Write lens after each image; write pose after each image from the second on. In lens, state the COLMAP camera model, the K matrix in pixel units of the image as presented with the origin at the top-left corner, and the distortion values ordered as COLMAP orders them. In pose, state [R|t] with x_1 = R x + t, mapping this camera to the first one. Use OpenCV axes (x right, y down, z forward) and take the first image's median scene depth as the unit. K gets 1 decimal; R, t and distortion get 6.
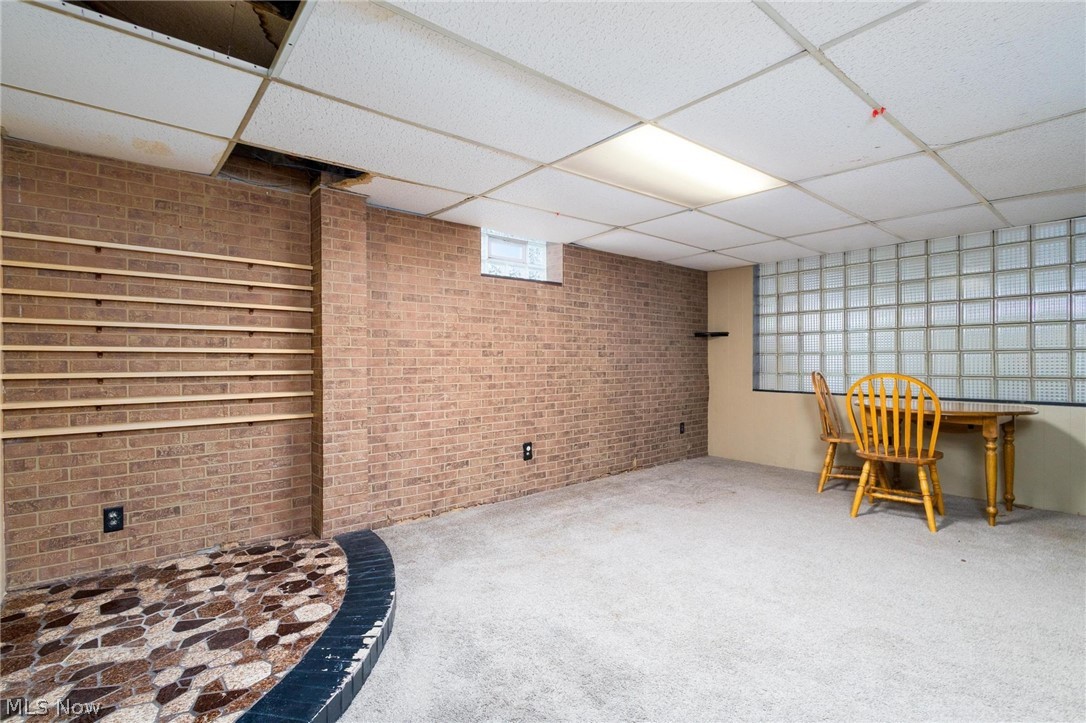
lens RADIAL K [[506.8, 0, 543.0], [0, 506.8, 358.5], [0, 0, 1]] dist [0.003029, -0.000467]
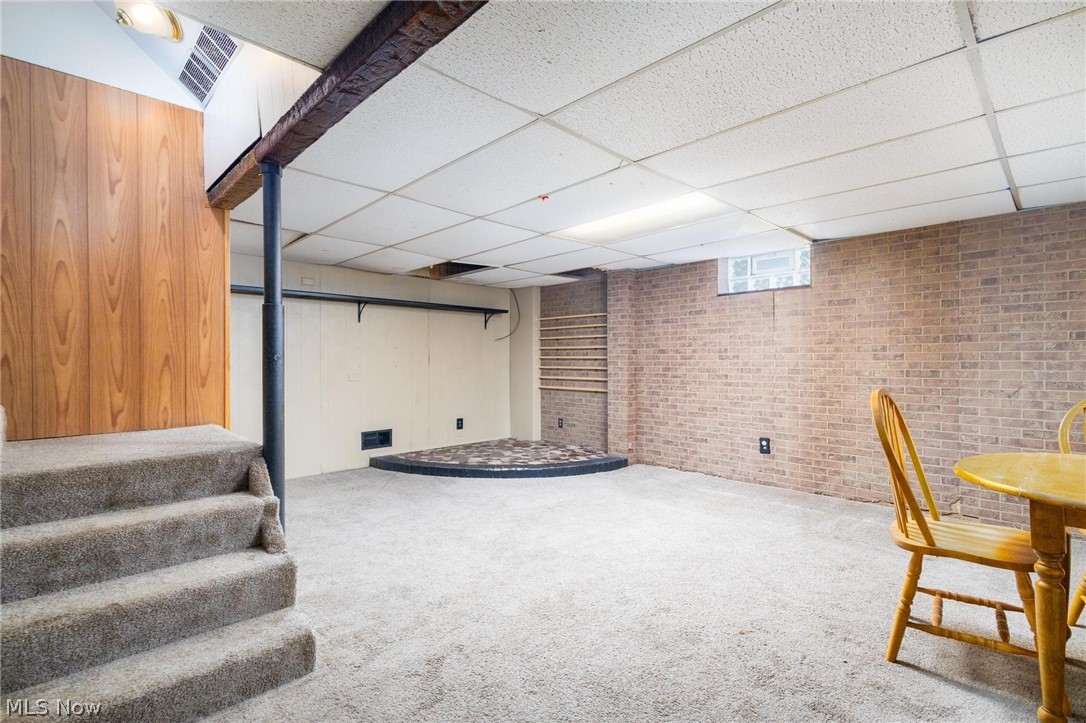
lens RADIAL K [[500.6, 0, 541.5], [0, 500.6, 359.1], [0, 0, 1]] dist [0.005217, -0.000090]
pose [[0.067789, -0.000575, -0.997699, 1.127019], [0.001296, 0.999999, -0.000488, -0.005944], [0.997699, -0.001260, 0.067790, 0.485976]]
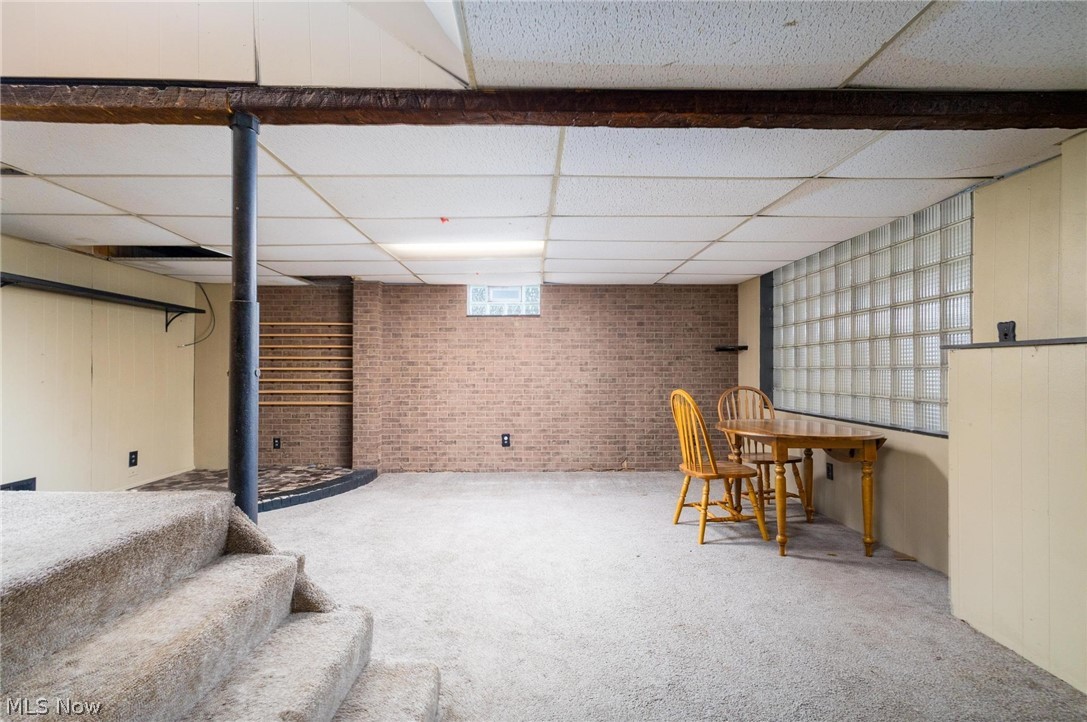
lens RADIAL K [[501.0, 0, 542.0], [0, 501.0, 358.6], [0, 0, 1]] dist [0.005217, -0.000090]
pose [[0.766987, -0.011833, -0.641553, 1.010167], [0.000183, 0.999834, -0.018223, -0.014979], [0.641662, 0.013859, 0.766862, 0.020239]]
